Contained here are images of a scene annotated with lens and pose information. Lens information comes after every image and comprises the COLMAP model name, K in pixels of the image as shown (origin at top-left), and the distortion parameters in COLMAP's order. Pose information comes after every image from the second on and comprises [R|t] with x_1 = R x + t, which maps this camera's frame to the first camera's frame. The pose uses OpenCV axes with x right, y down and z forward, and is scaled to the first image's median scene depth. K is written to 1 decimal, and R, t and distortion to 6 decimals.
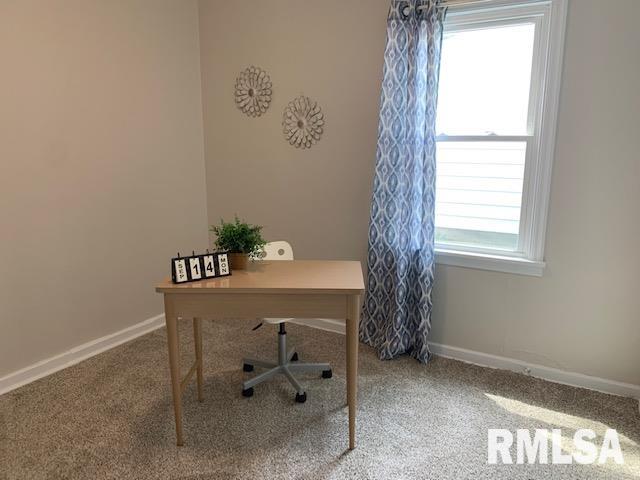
lens RADIAL K [[482.3, 0, 321.0], [0, 482.3, 239.5], [0, 0, 1]] dist [0.005616, -0.003741]
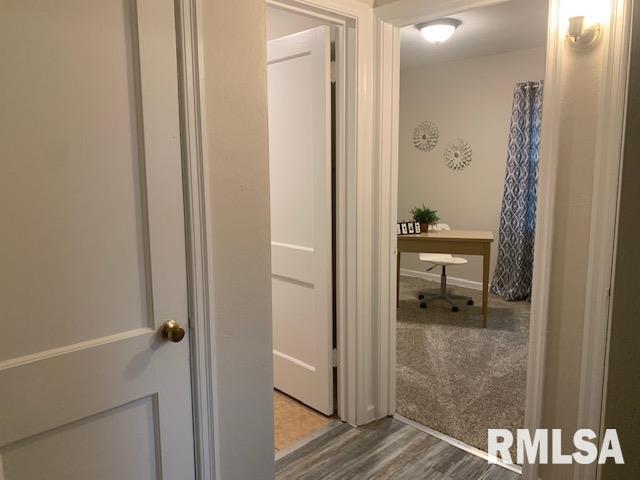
lens RADIAL K [[482.3, 0, 319.8], [0, 482.3, 240.0], [0, 0, 1]] dist [0.005616, -0.003741]
pose [[0.962596, 0.026352, -0.269655, -0.040663], [-0.043332, 0.997421, -0.057213, 0.160974], [0.267452, 0.066758, 0.961256, -0.677499]]
